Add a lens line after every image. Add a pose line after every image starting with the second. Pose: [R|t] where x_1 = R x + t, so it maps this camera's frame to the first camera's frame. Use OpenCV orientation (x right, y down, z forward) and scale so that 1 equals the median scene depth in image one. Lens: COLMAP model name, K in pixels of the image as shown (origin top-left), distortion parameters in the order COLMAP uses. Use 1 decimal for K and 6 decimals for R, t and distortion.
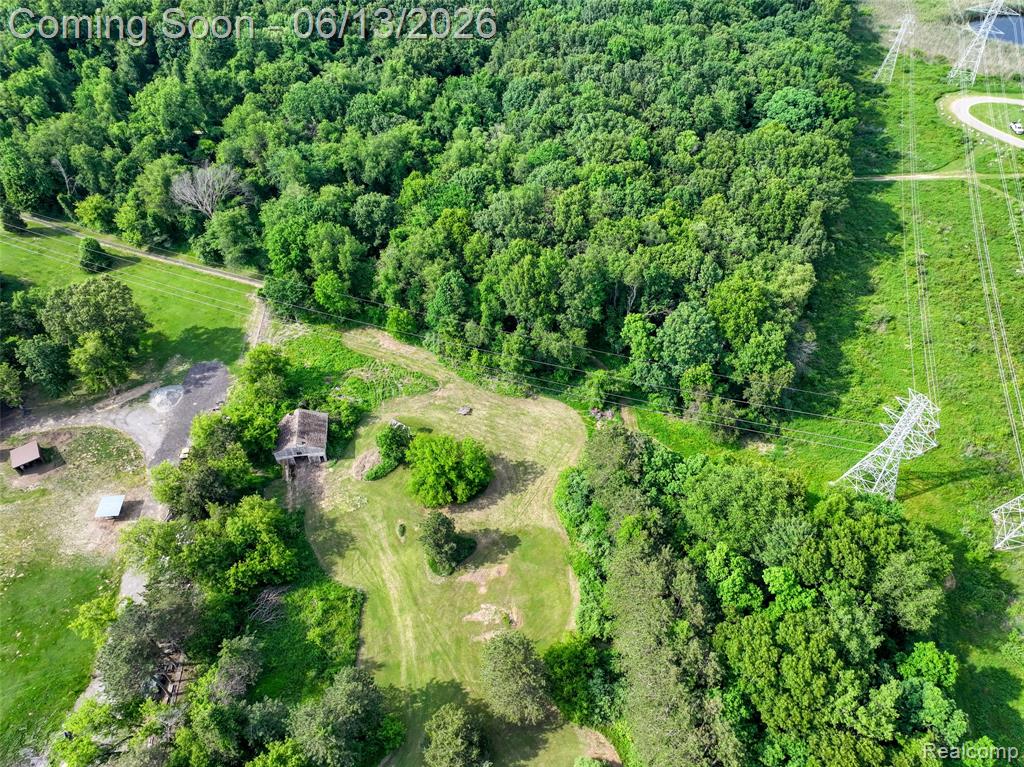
lens RADIAL K [[720.4, 0, 517.2], [0, 720.4, 377.7], [0, 0, 1]] dist [0.004808, 0.008036]
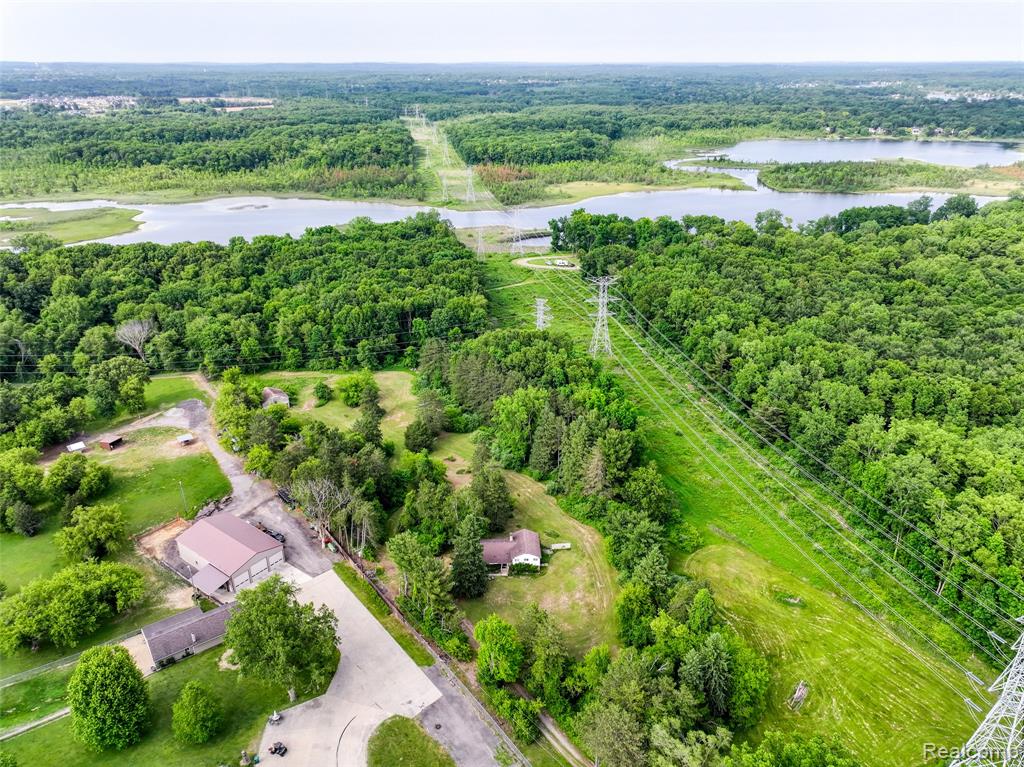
lens RADIAL K [[720.4, 0, 517.2], [0, 720.4, 377.7], [0, 0, 1]] dist [0.004808, 0.008036]
pose [[0.862605, -0.204182, 0.462842, -0.549623], [0.375043, 0.872122, -0.314237, 0.776794], [-0.339493, 0.444648, 0.828874, -0.699573]]
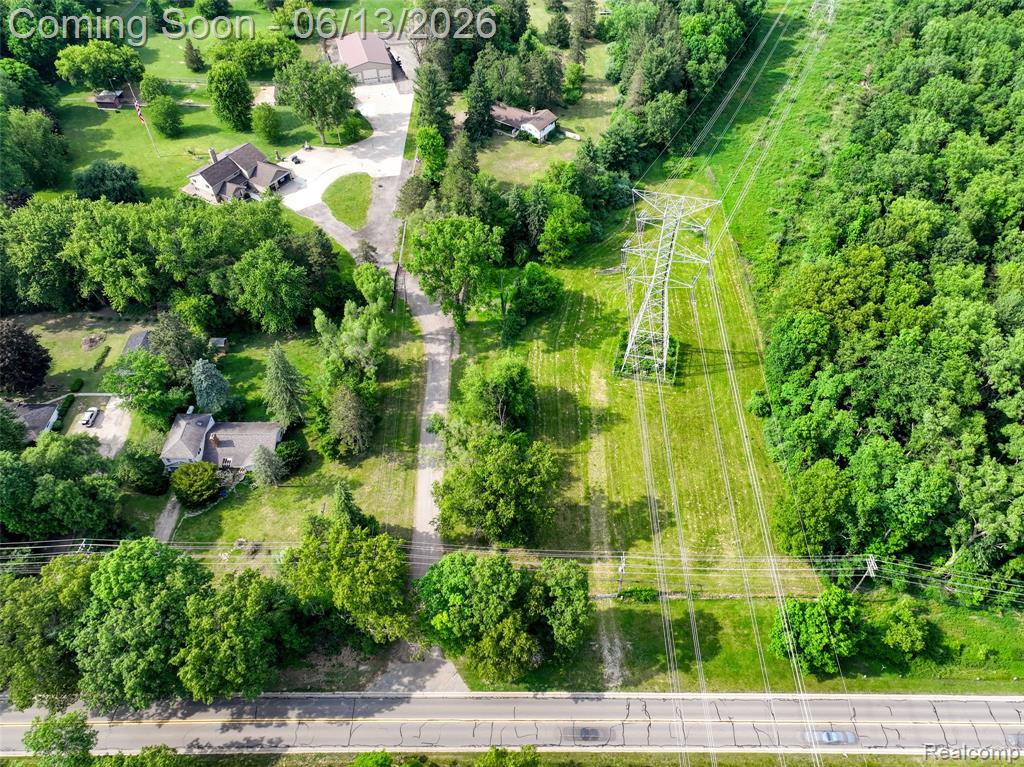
lens RADIAL K [[721.7, 0, 526.7], [0, 721.7, 385.5], [0, 0, 1]] dist [0.007038, 0.002200]
pose [[0.994870, 0.084539, -0.055558, 0.030646], [-0.083662, 0.996333, 0.017941, 1.133426], [0.056871, -0.013201, 0.998294, -1.020413]]
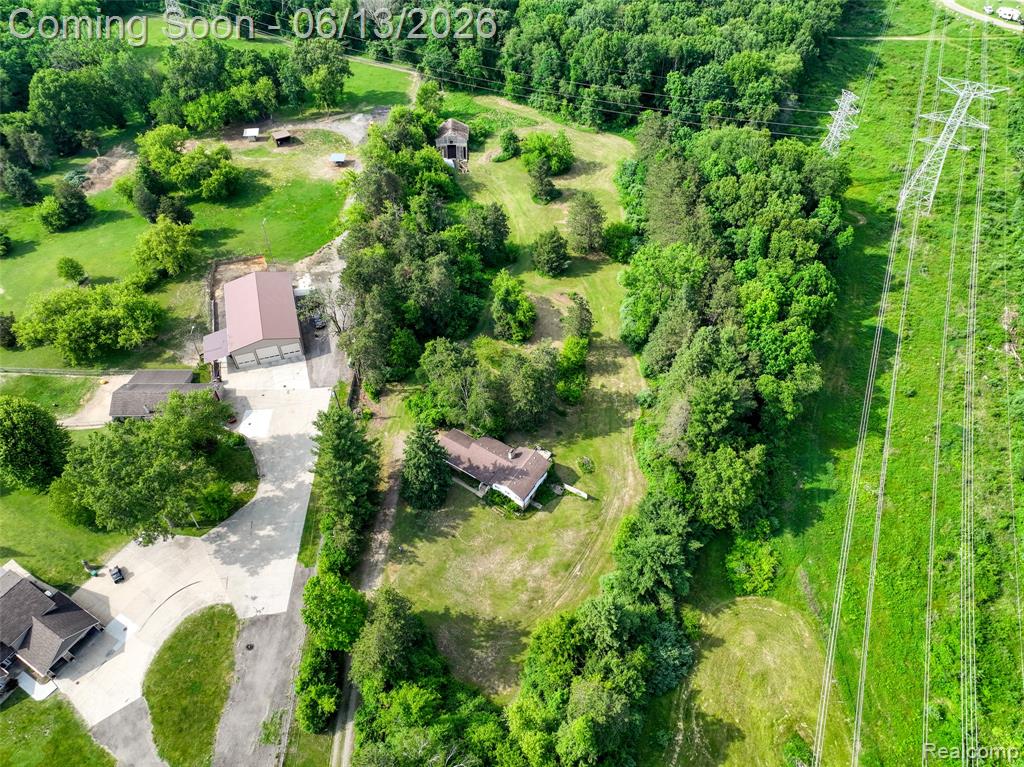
lens RADIAL K [[720.4, 0, 517.2], [0, 720.4, 377.7], [0, 0, 1]] dist [0.004808, 0.008036]
pose [[0.995747, 0.068639, -0.061462, -0.025426], [-0.068875, 0.997624, -0.001723, 0.544643], [0.061197, 0.005949, 0.998108, -0.493066]]
